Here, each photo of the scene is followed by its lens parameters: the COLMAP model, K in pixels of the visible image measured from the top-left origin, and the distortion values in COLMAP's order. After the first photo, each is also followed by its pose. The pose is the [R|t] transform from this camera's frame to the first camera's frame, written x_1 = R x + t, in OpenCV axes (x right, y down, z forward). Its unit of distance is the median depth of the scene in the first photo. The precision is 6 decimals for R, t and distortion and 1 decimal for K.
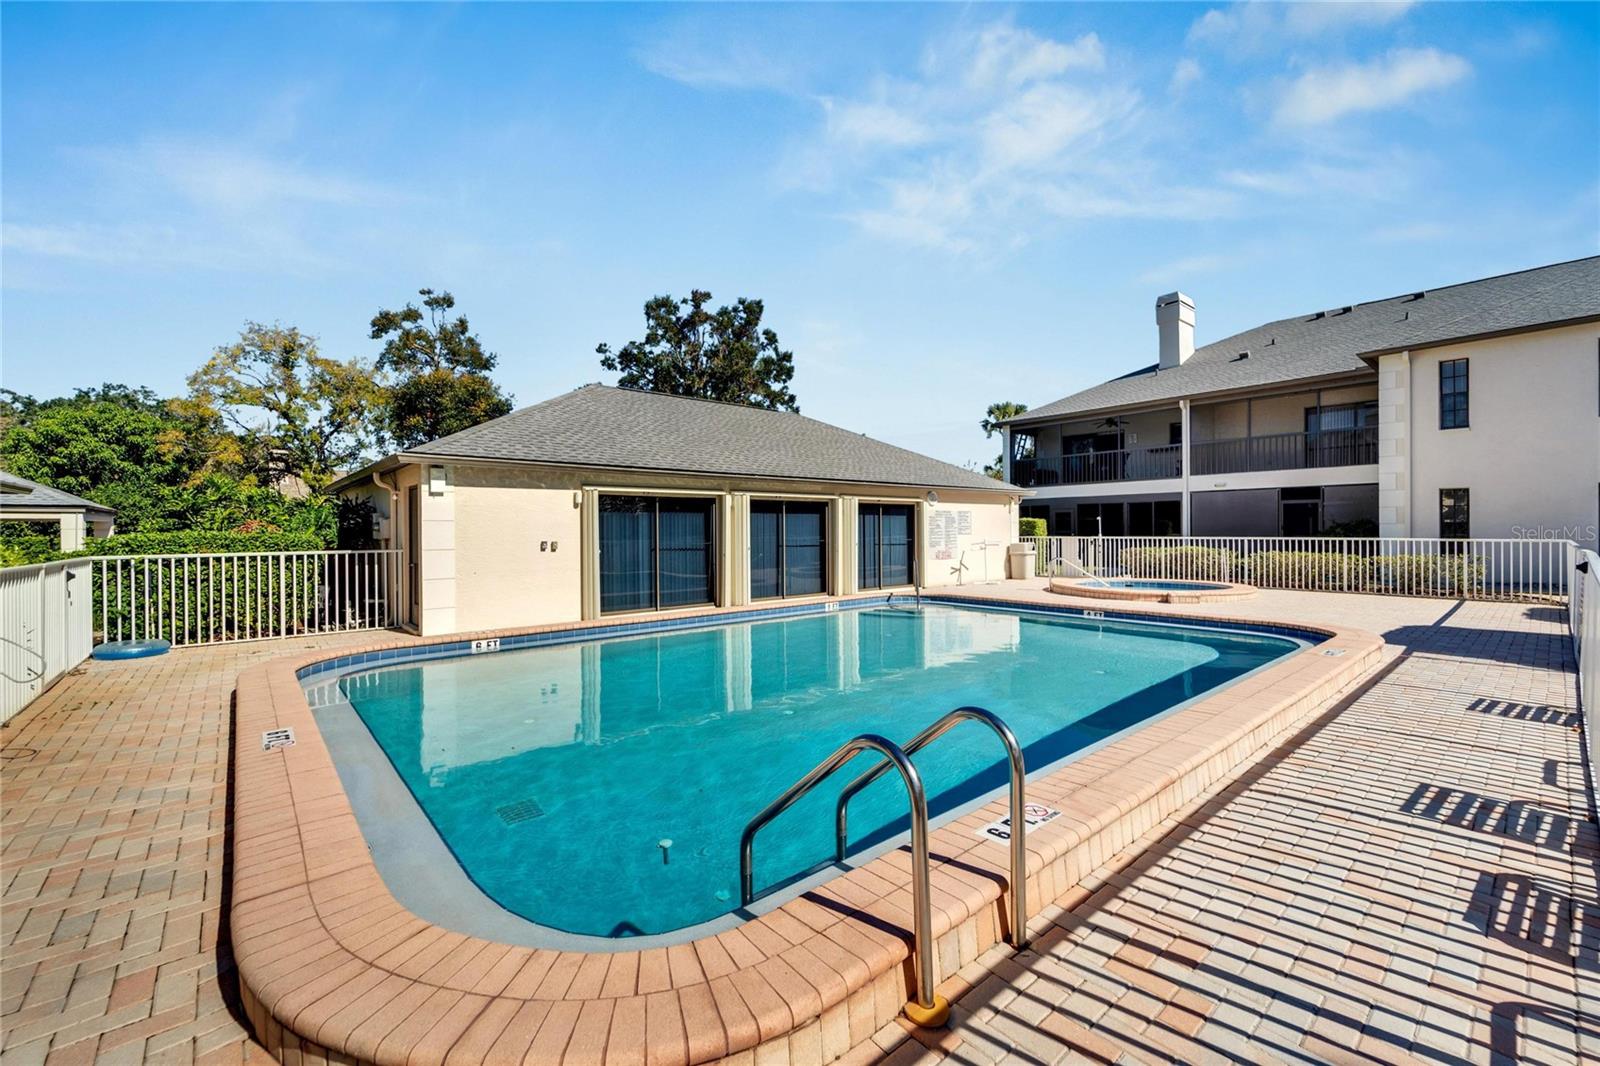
lens RADIAL K [[651.6, 0, 800.0], [0, 651.6, 533.0], [0, 0, 1]] dist [-0.000235, 0.000124]
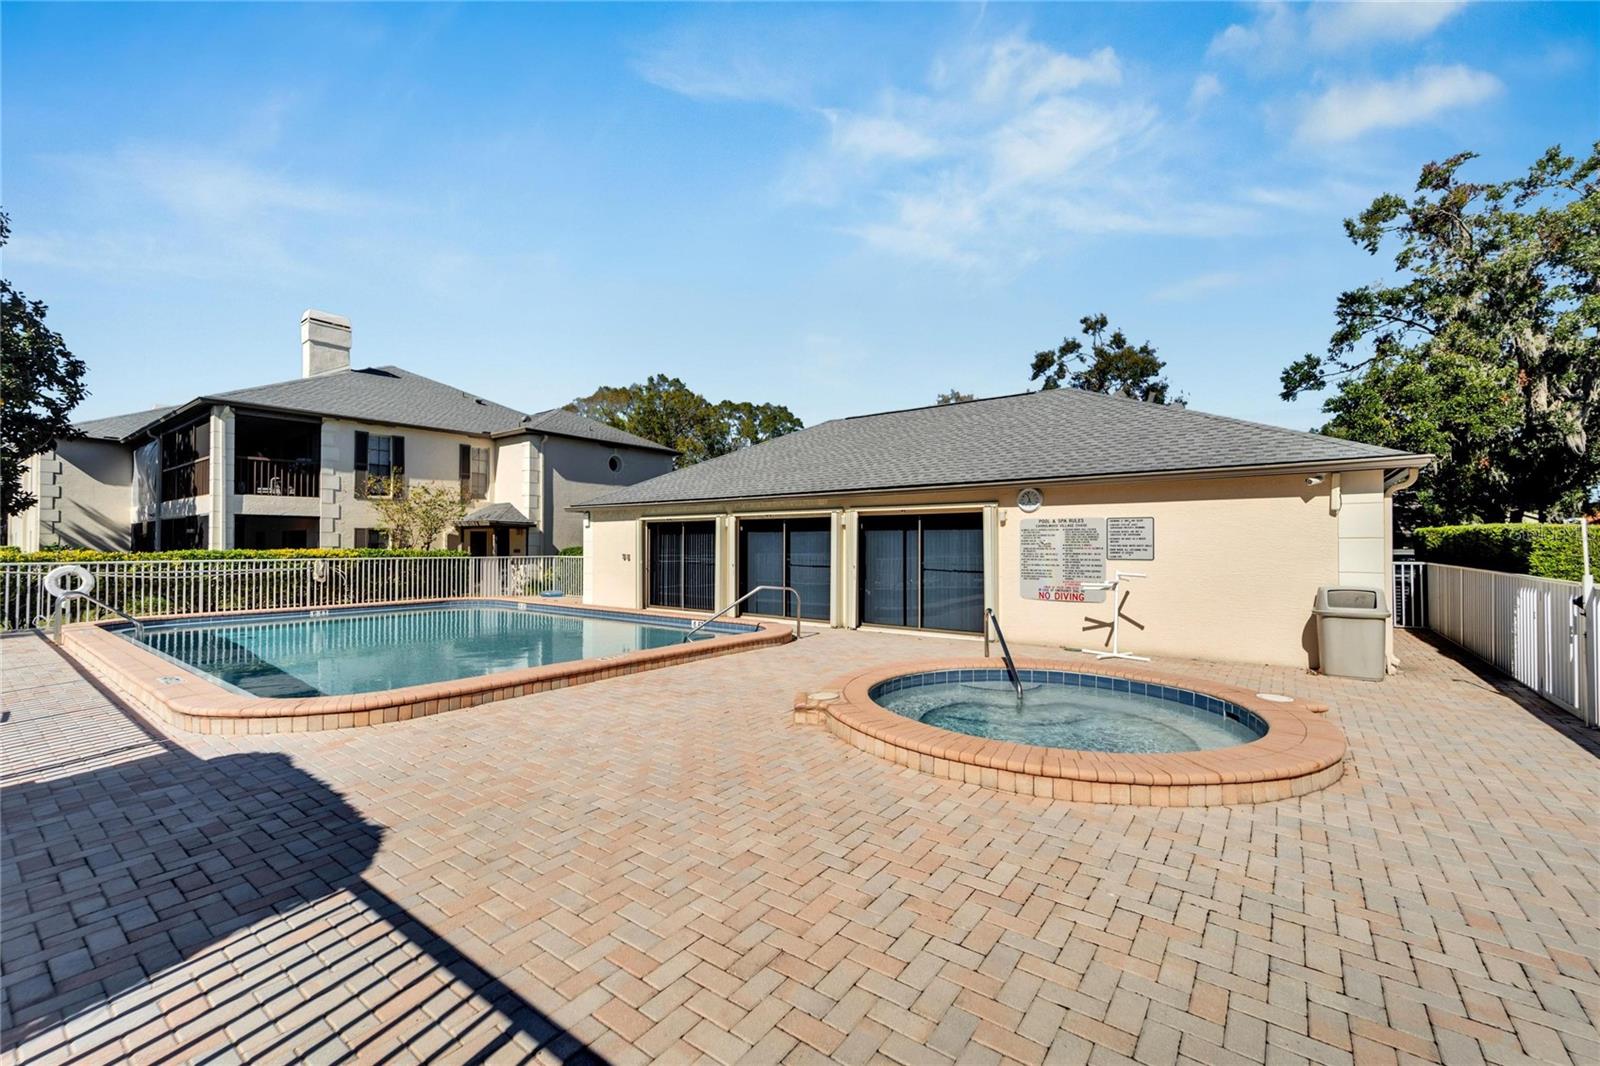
lens RADIAL K [[651.6, 0, 800.0], [0, 651.6, 533.0], [0, 0, 1]] dist [-0.000235, 0.000124]
pose [[0.215018, -0.009116, -0.976567, 0.448438], [-0.007460, 0.999912, -0.010977, -0.008525], [0.976581, 0.009646, 0.214931, 0.393277]]
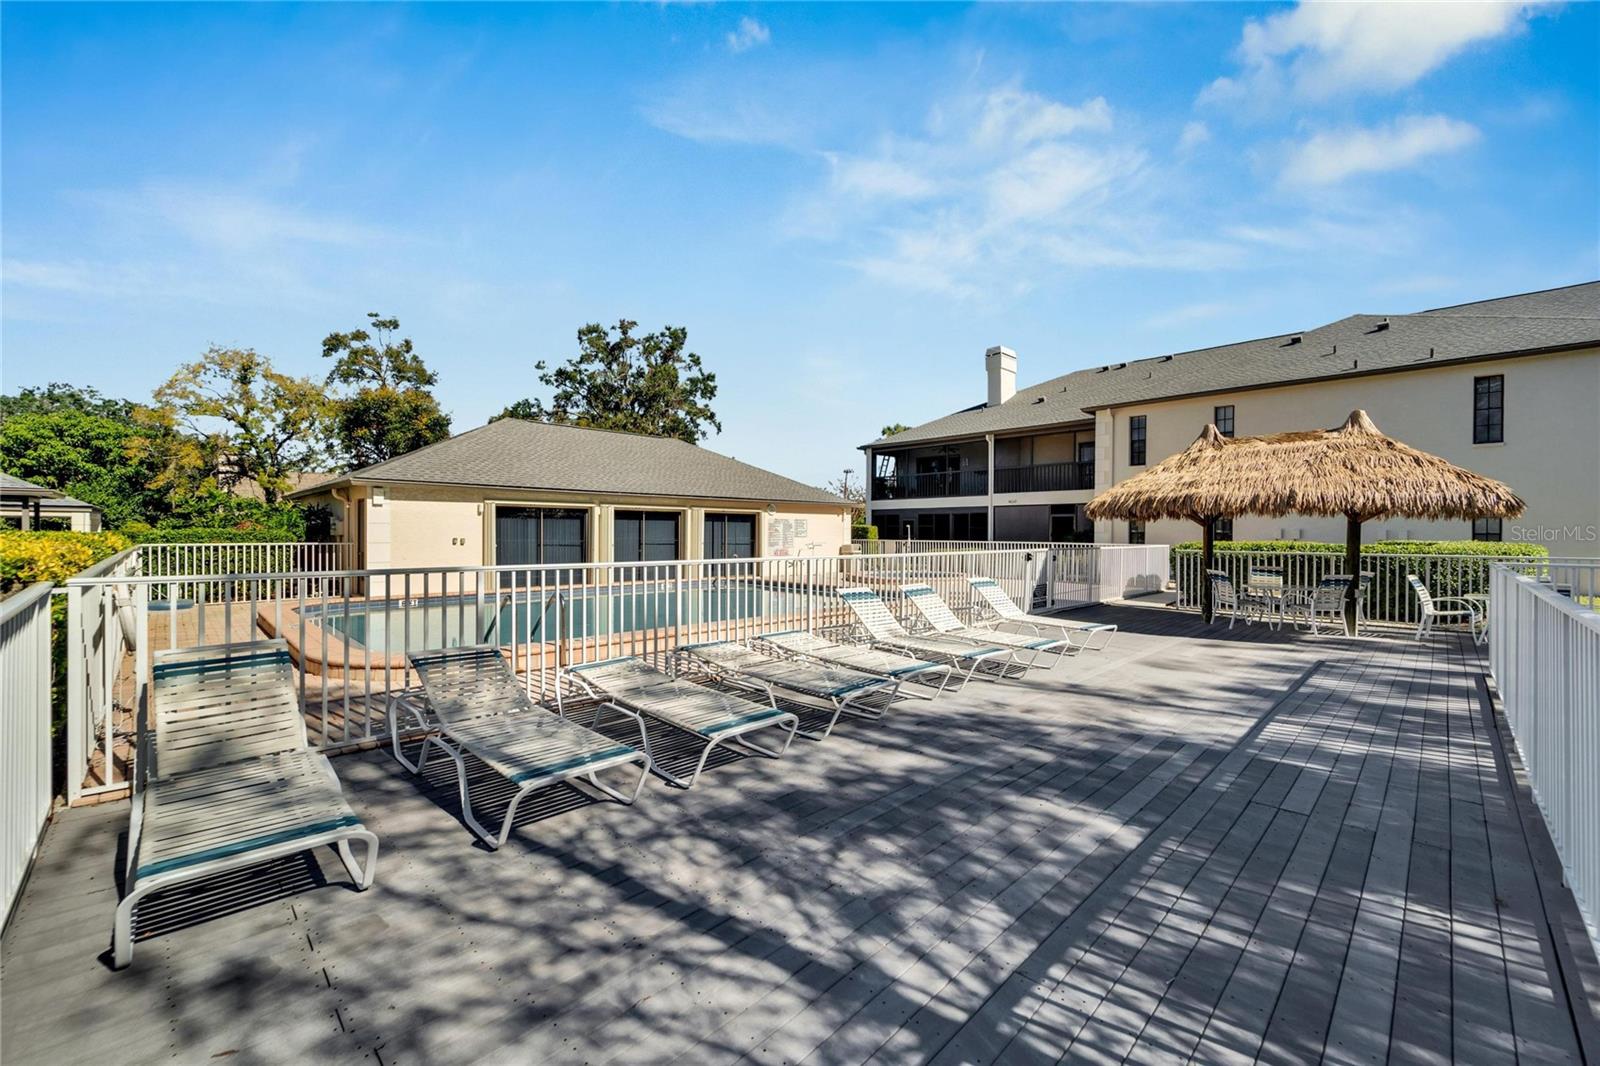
lens RADIAL K [[638.2, 0, 801.9], [0, 638.2, 538.5], [0, 0, 1]] dist [-0.001015, -0.000488]
pose [[0.997401, 0.011311, 0.071162, 0.103622], [-0.011660, 0.999922, 0.004495, -0.000644], [-0.071106, -0.005313, 0.997455, -0.176741]]
